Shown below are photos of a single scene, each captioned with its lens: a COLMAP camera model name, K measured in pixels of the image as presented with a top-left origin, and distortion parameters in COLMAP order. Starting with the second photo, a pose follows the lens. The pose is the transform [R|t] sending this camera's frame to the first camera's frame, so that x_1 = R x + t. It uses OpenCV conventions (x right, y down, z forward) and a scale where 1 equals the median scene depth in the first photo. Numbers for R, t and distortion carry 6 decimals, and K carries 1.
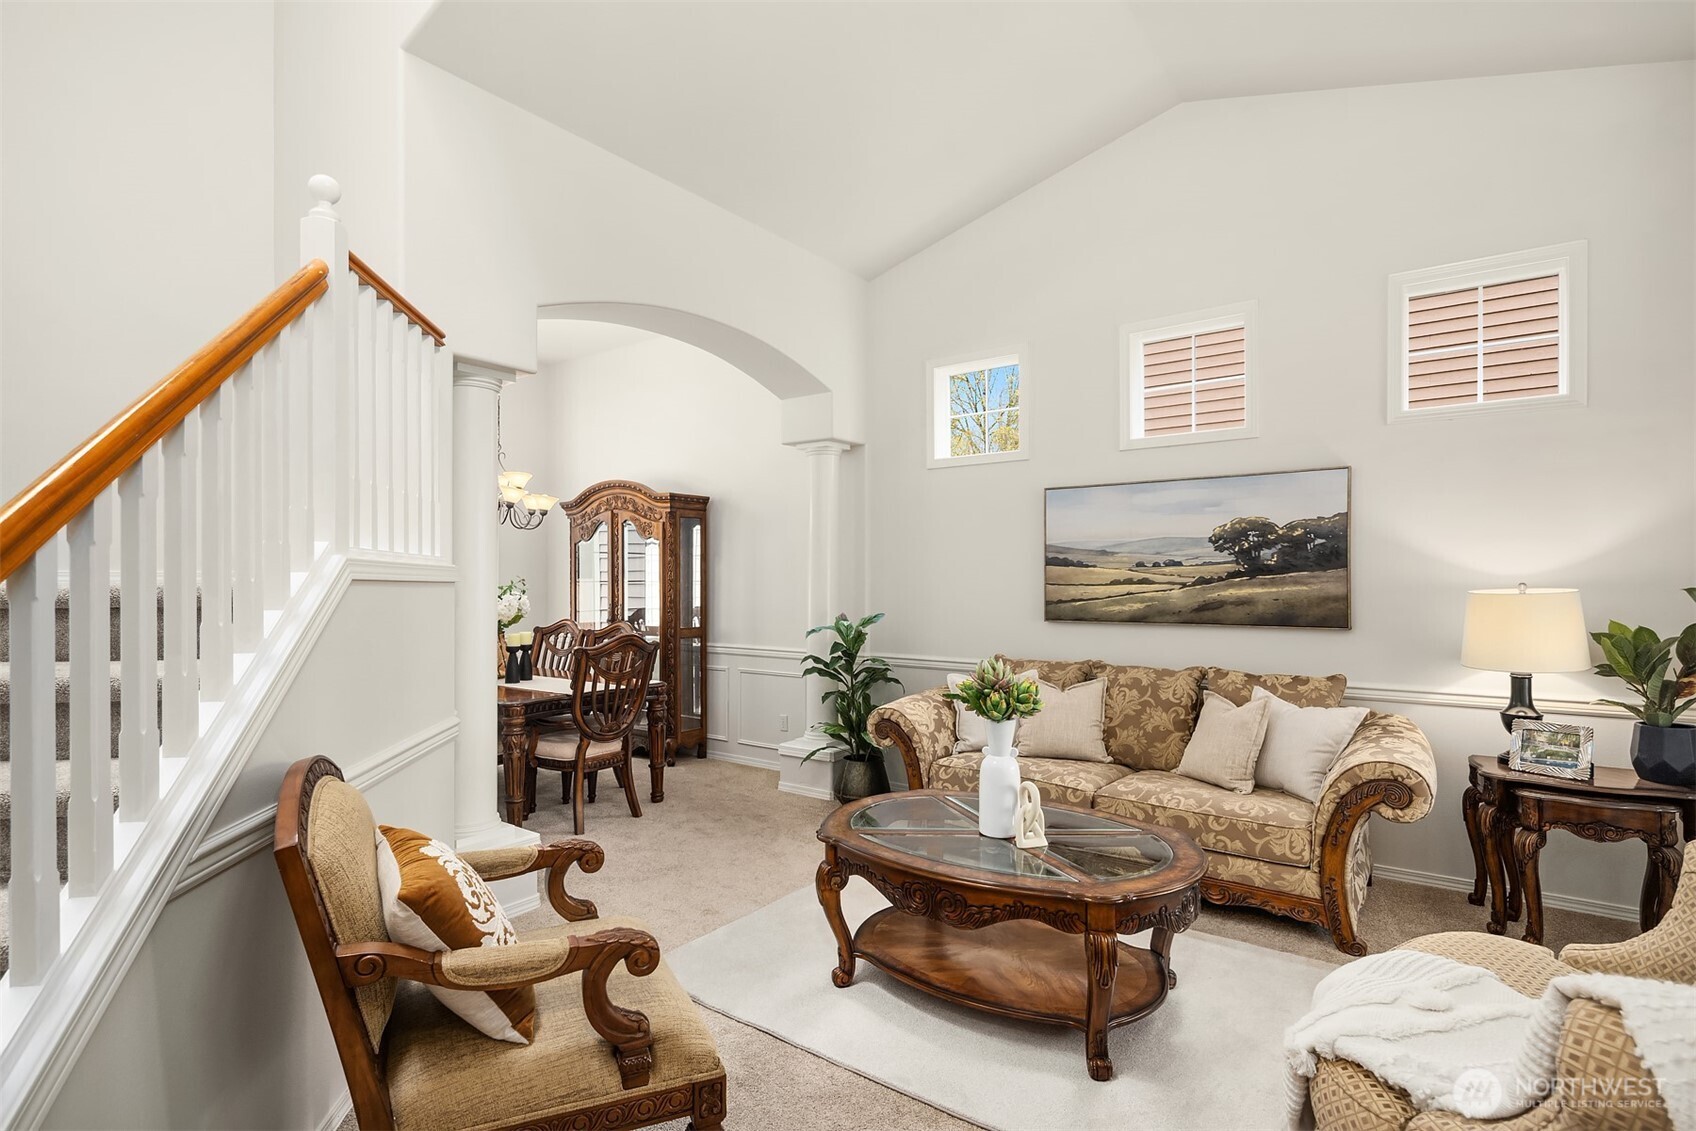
lens RADIAL K [[820.4, 0, 837.4], [0, 820.4, 583.5], [0, 0, 1]] dist [0.006863, -0.004313]
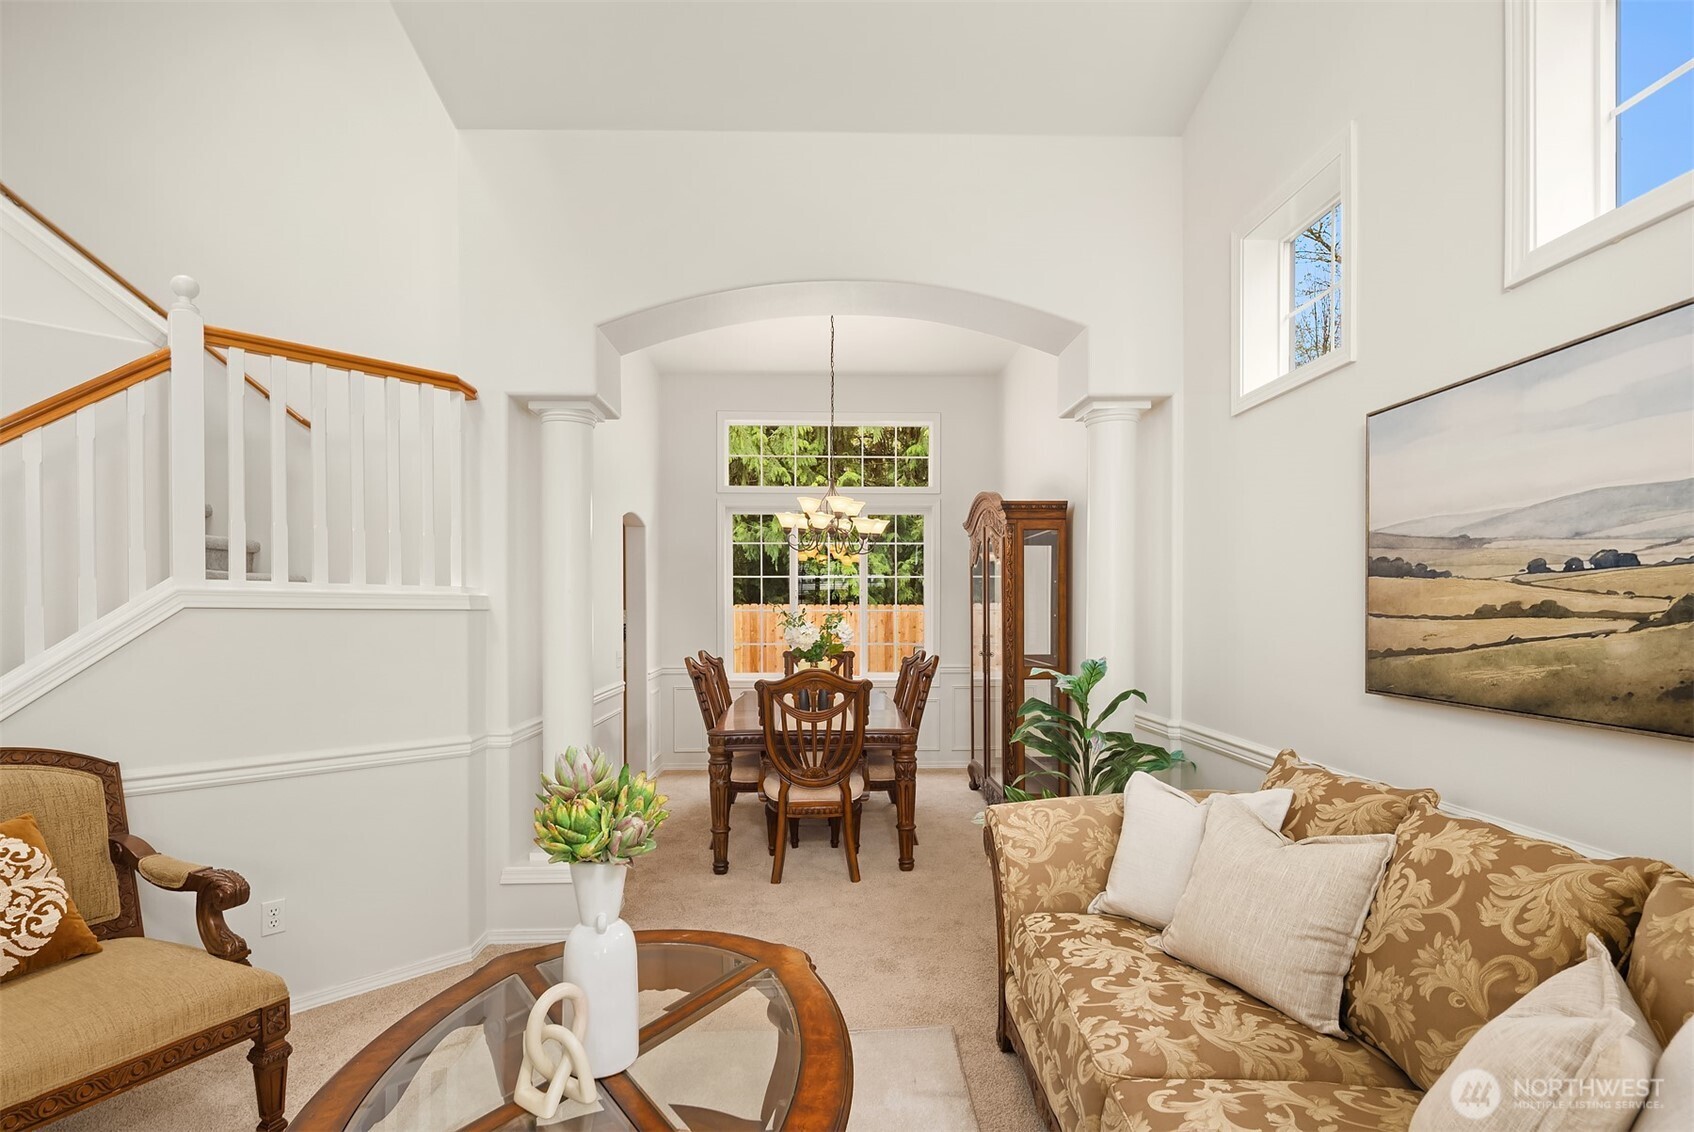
lens RADIAL K [[819.4, 0, 807.0], [0, 819.4, 610.8], [0, 0, 1]] dist [0.006863, -0.004313]
pose [[0.604615, 0.002979, -0.796512, 0.490357], [-0.003318, 0.999994, 0.001222, -0.001569], [0.796511, 0.001904, 0.604621, 0.509370]]
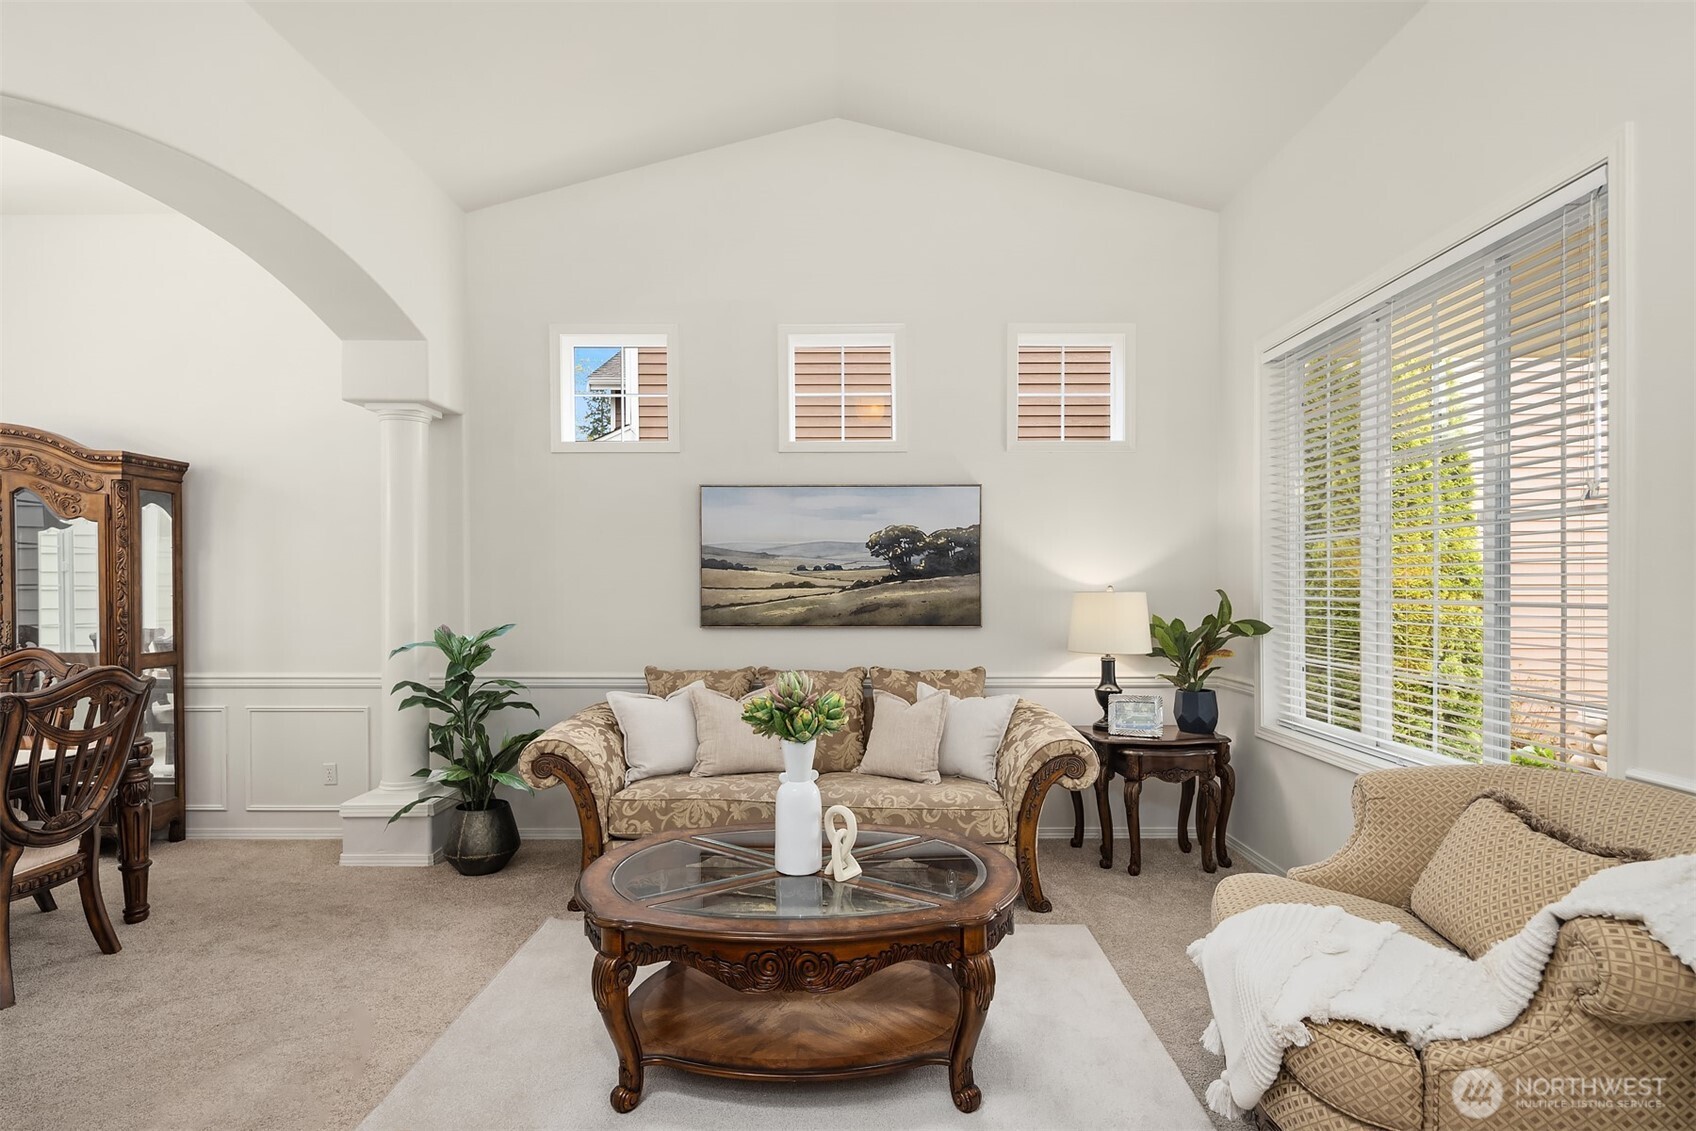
lens RADIAL K [[820.4, 0, 838.2], [0, 820.4, 595.3], [0, 0, 1]] dist [0.006863, -0.004313]
pose [[0.807538, -0.005416, 0.589791, -0.190831], [0.001278, 0.999972, 0.007432, 0.002755], [-0.589814, -0.005248, 0.807522, 0.176406]]
